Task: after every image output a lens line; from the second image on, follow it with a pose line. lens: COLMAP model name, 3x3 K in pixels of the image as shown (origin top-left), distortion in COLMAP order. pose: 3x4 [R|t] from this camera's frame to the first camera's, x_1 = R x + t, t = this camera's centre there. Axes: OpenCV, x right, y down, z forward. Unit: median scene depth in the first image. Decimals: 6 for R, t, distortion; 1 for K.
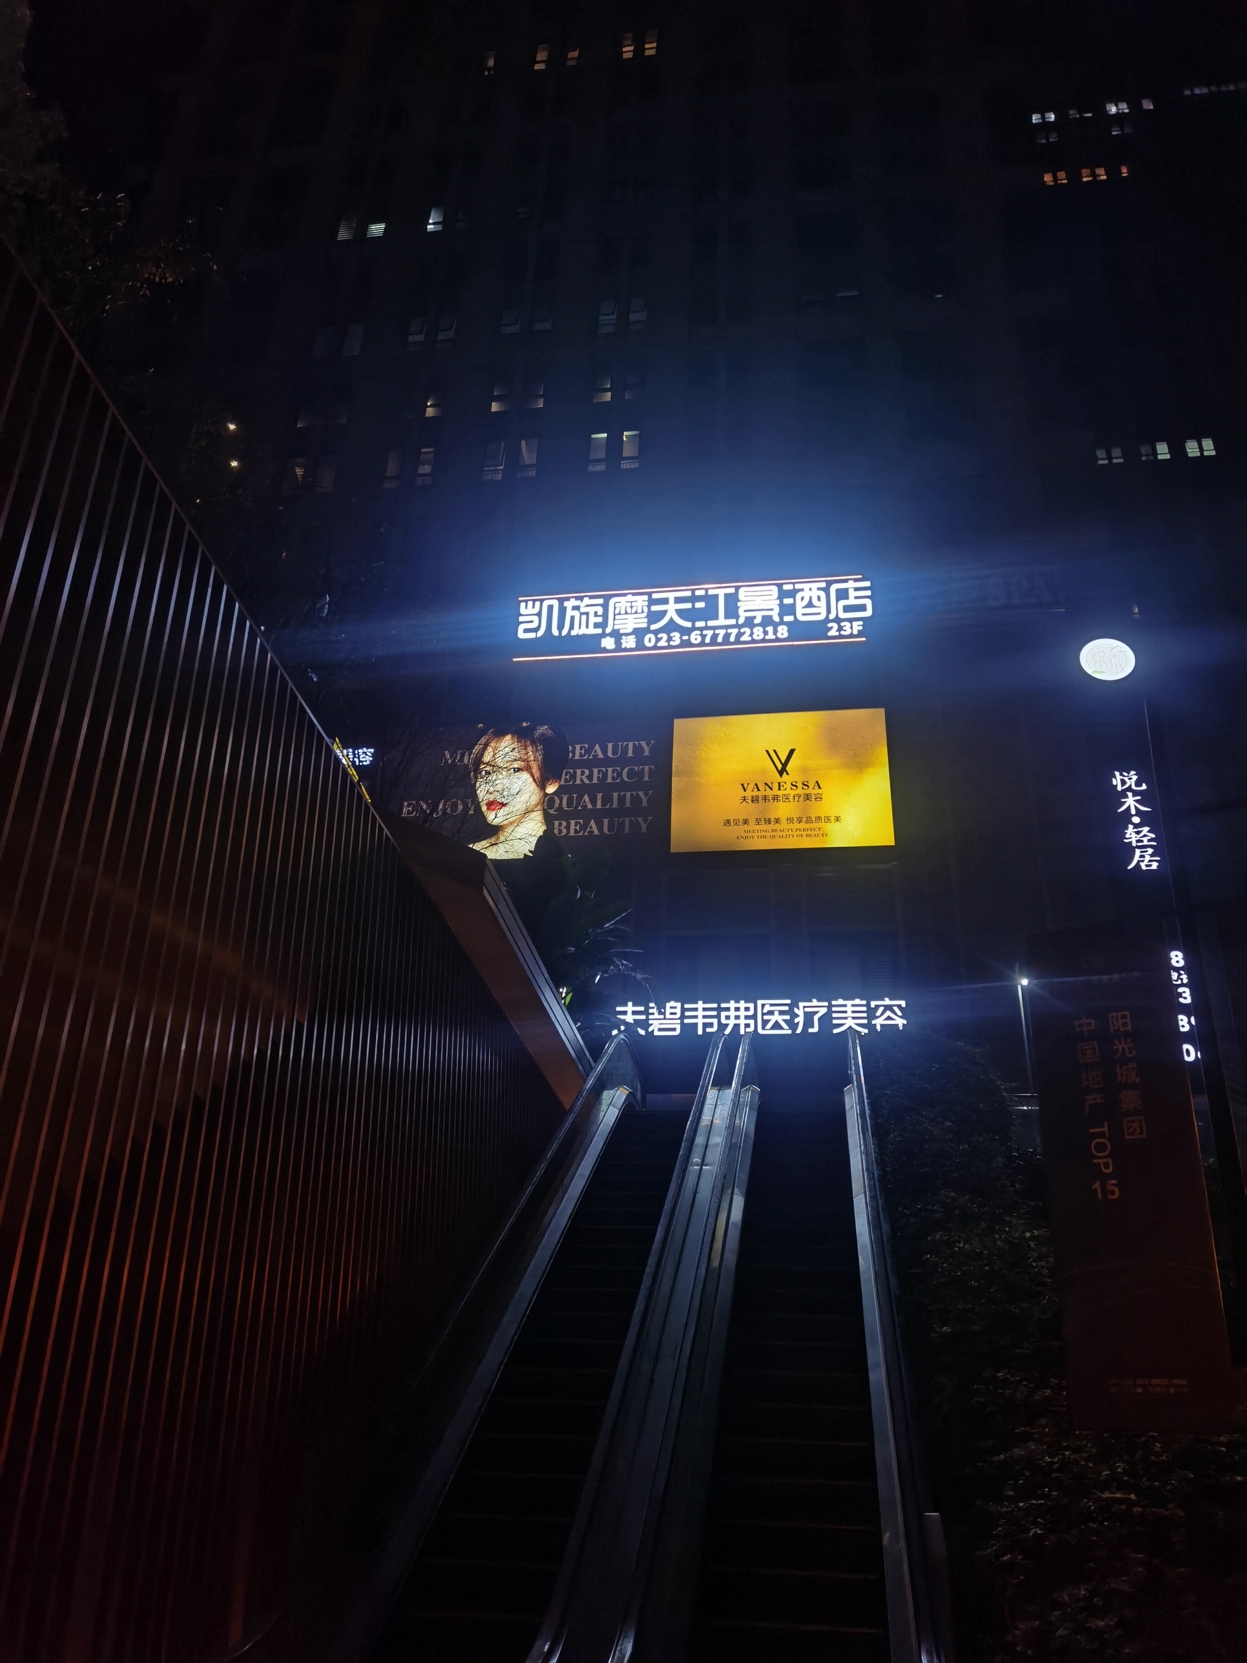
lens RADIAL K [[1251.1, 0, 626.2], [0, 1251.1, 827.8], [0, 0, 1]] dist [0.052011, -0.060396]
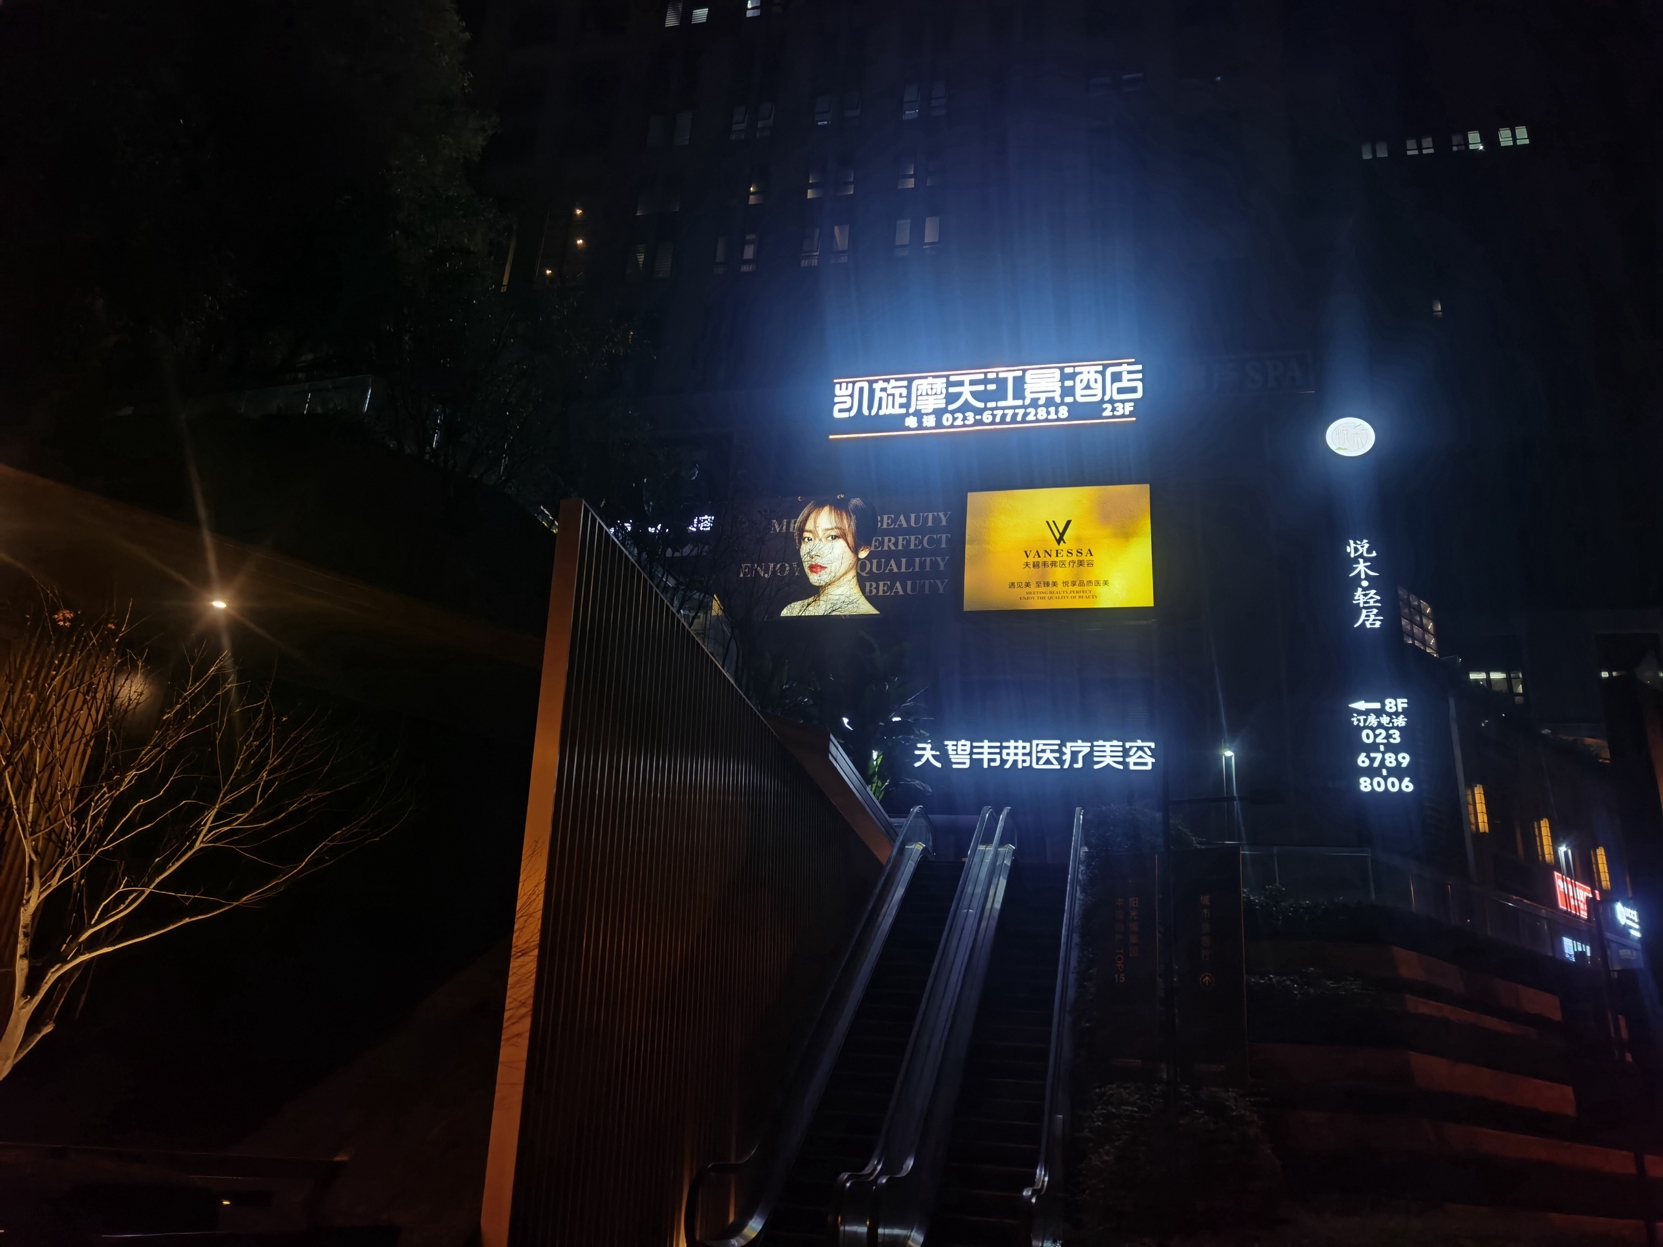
lens RADIAL K [[1251.1, 0, 841.6], [0, 1251.1, 619.2], [0, 0, 1]] dist [0.052011, -0.060396]
pose [[0.997328, 0.000261, -0.073049, 0.006522], [0.007108, 0.994901, 0.100601, -0.090941], [0.072702, -0.100852, 0.992242, -0.189455]]
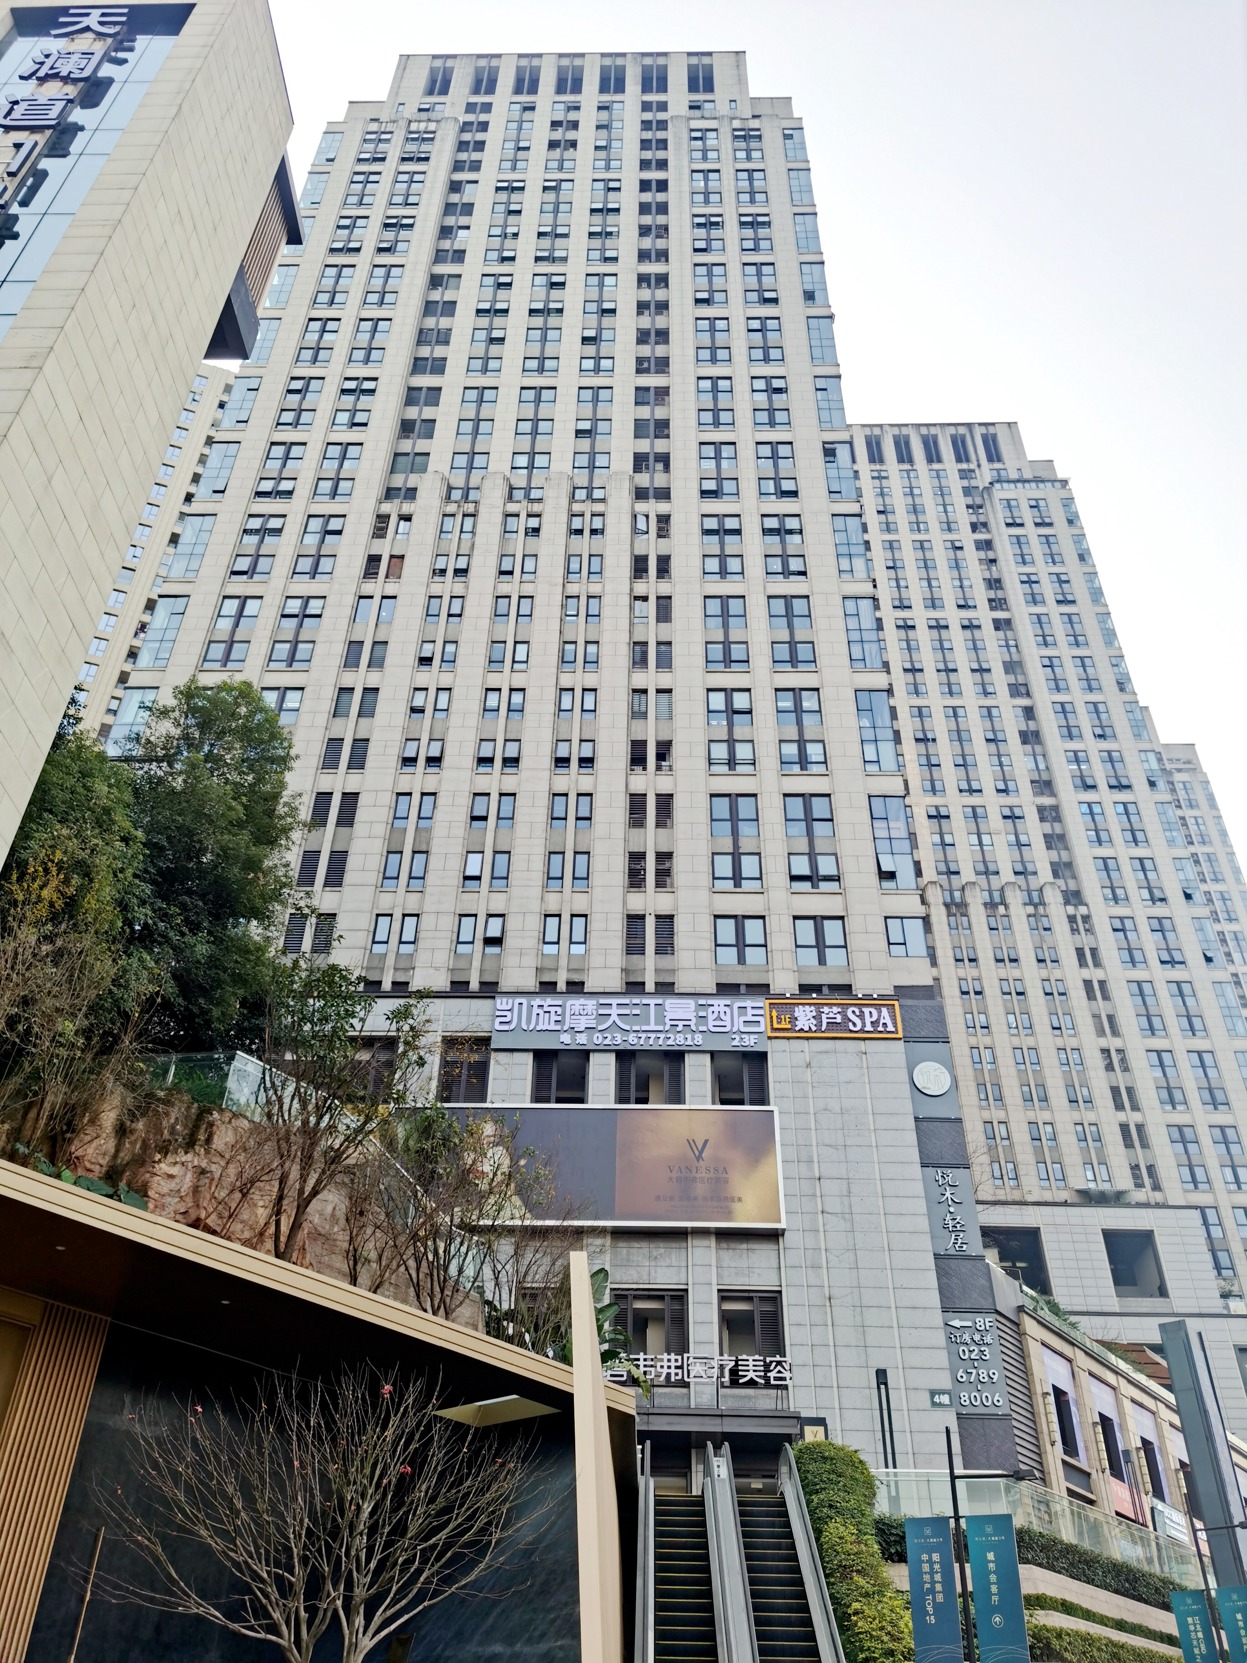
lens RADIAL K [[1251.1, 0, 603.7], [0, 1251.1, 790.8], [0, 0, 1]] dist [0.052011, -0.060396]
pose [[0.992303, 0.068556, 0.103124, -0.142224], [-0.048640, 0.981622, -0.184534, -0.176644], [-0.113880, 0.178098, 0.977401, -0.374120]]
